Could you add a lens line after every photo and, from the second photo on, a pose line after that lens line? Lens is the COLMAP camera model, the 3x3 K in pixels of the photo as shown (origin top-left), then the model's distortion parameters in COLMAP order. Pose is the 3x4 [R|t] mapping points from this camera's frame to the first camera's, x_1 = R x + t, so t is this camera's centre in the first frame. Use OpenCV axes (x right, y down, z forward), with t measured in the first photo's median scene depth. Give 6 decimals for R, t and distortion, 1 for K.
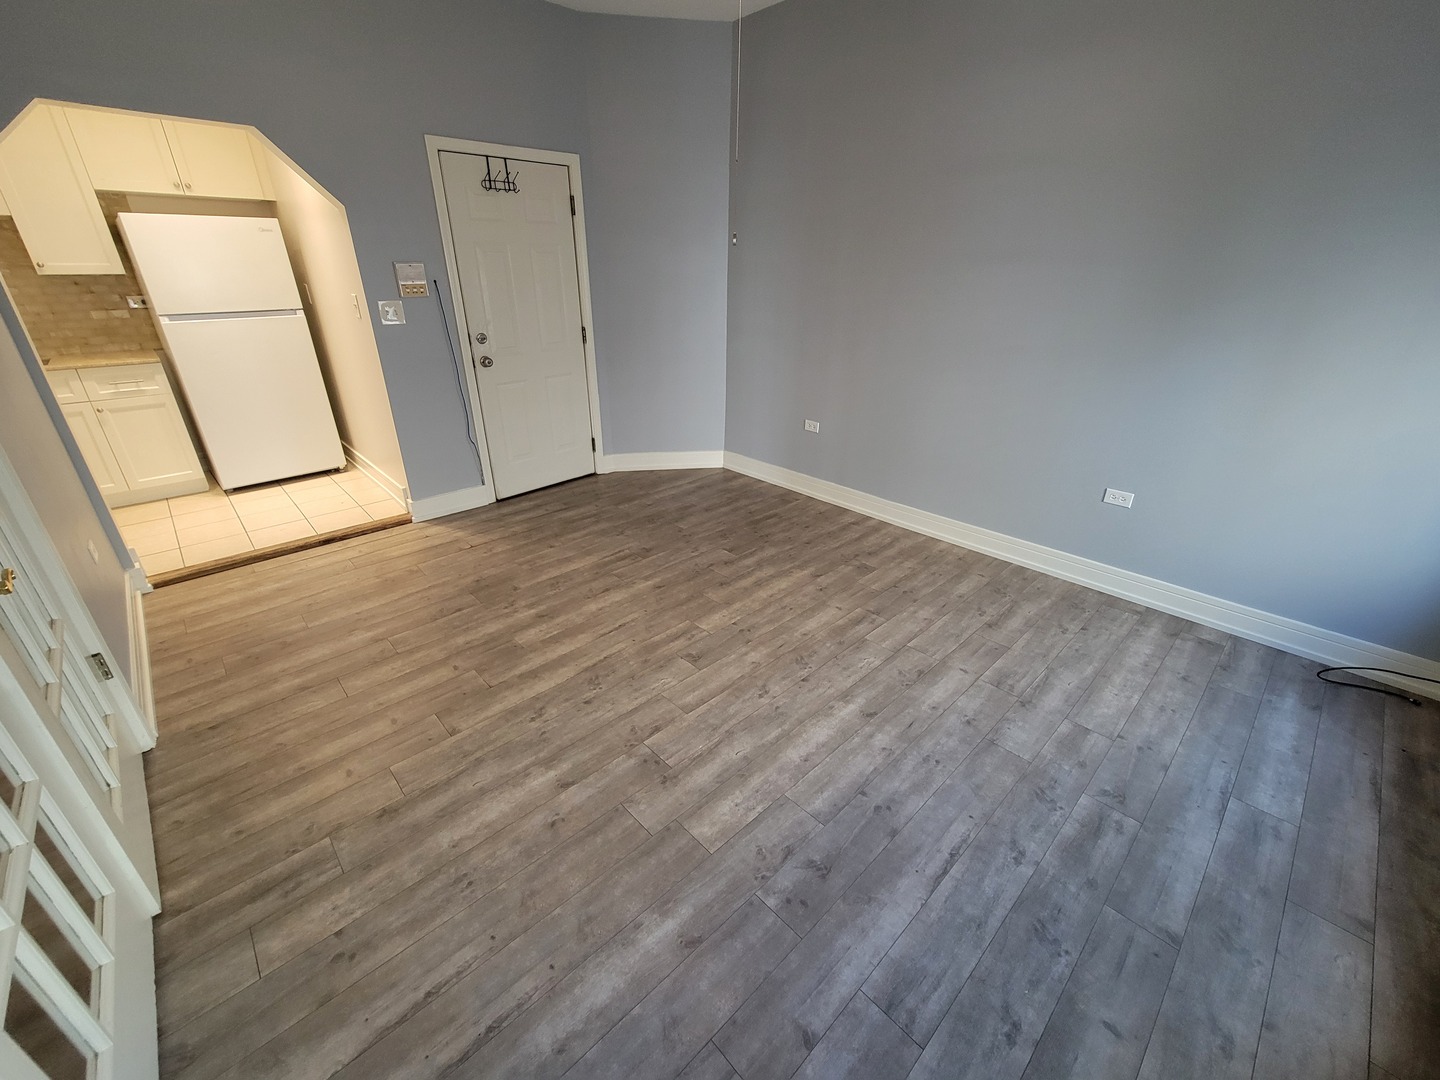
lens RADIAL K [[591.0, 0, 720.0], [0, 591.0, 540.0], [0, 0, 1]] dist [-0.000230, 0.000496]
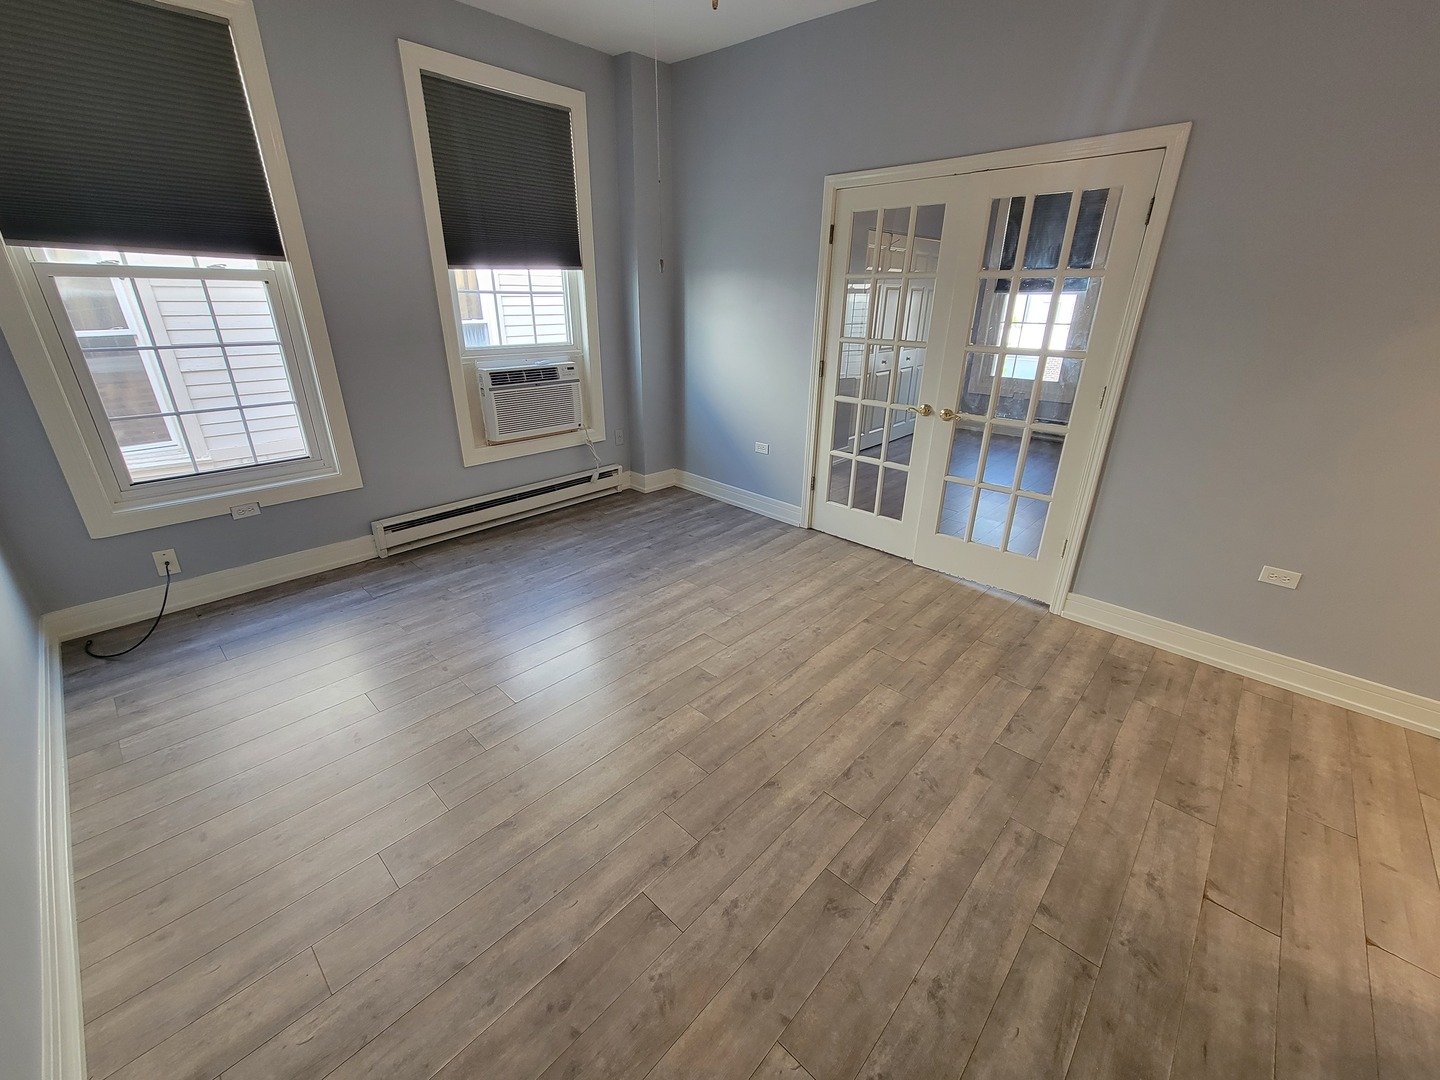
lens RADIAL K [[591.0, 0, 720.0], [0, 591.0, 540.0], [0, 0, 1]] dist [-0.000230, 0.000496]
pose [[-0.997895, 0.004709, -0.064677, -0.007128], [-0.044890, 0.669609, 0.741356, -0.687499], [0.046799, 0.742698, -0.667989, 1.461639]]
